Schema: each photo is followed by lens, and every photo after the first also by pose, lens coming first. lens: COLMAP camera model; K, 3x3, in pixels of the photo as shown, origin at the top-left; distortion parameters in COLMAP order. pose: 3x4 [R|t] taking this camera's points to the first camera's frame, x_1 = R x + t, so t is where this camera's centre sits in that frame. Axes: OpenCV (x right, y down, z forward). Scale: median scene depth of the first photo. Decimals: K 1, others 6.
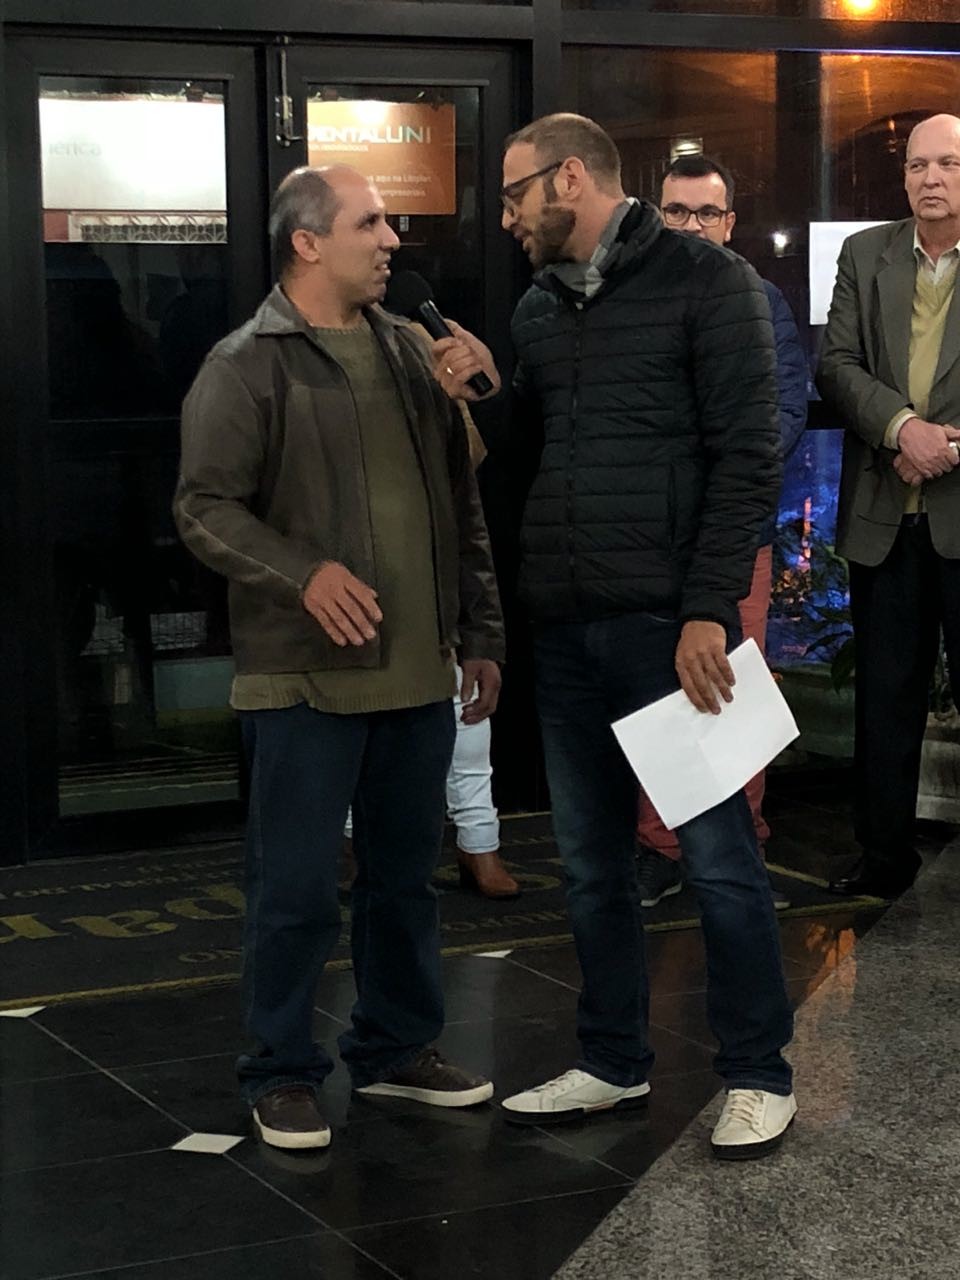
lens RADIAL K [[2976.3, 0, 479.7], [0, 2976.3, 638.8], [0, 0, 1]] dist [0.162026, 0.000000]
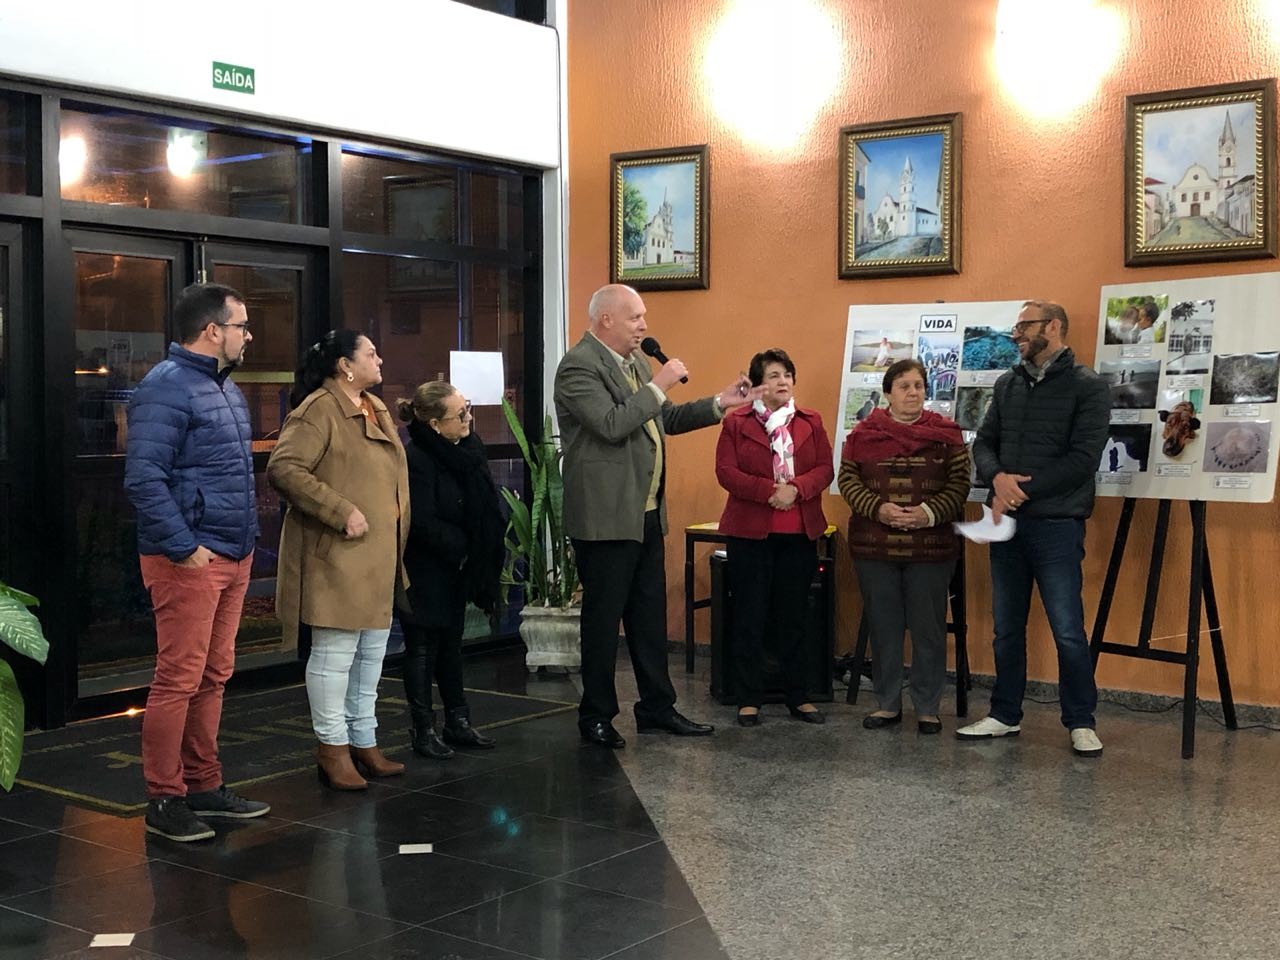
lens RADIAL K [[1731.4, 0, 638.0], [0, 1731.4, 485.2], [0, 0, 1]] dist [0.254281, 0.000000]
pose [[0.885150, -0.016233, 0.465023, -0.360700], [0.048562, 0.997156, -0.057627, 0.014831], [-0.462765, 0.073590, 0.883421, -0.008533]]
